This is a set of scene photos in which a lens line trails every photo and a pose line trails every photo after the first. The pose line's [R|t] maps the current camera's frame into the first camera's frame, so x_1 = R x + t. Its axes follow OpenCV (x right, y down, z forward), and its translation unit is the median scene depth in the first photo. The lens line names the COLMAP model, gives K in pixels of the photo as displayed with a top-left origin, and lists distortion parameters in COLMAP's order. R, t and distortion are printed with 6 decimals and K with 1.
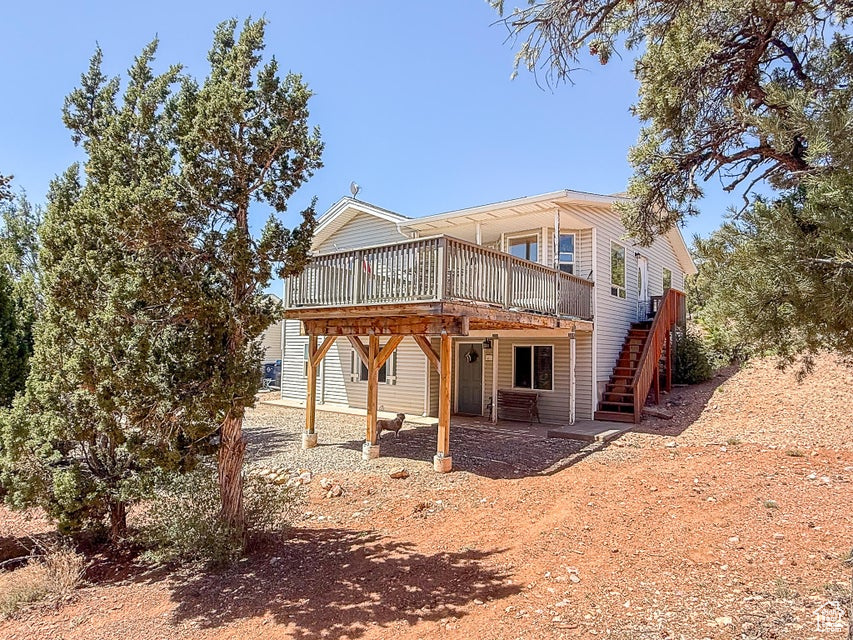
lens RADIAL K [[527.5, 0, 426.5], [0, 527.5, 320.0], [0, 0, 1]] dist [0.001670, -0.000206]
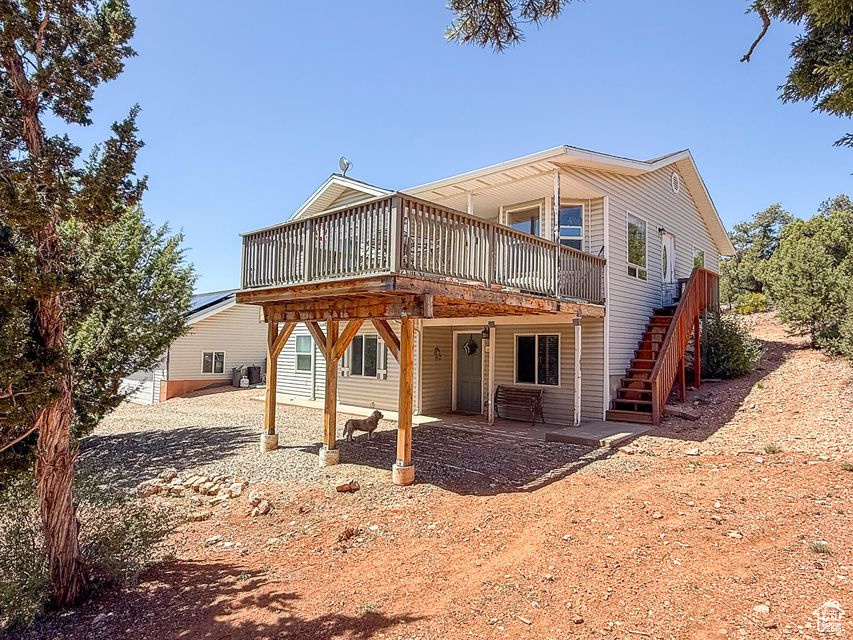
lens RADIAL K [[527.5, 0, 426.5], [0, 527.5, 320.0], [0, 0, 1]] dist [0.001670, -0.000206]
pose [[0.997803, -0.006044, -0.065971, 0.095080], [0.006509, 0.999955, 0.006837, 0.021183], [0.065926, -0.007251, 0.997798, 0.143143]]
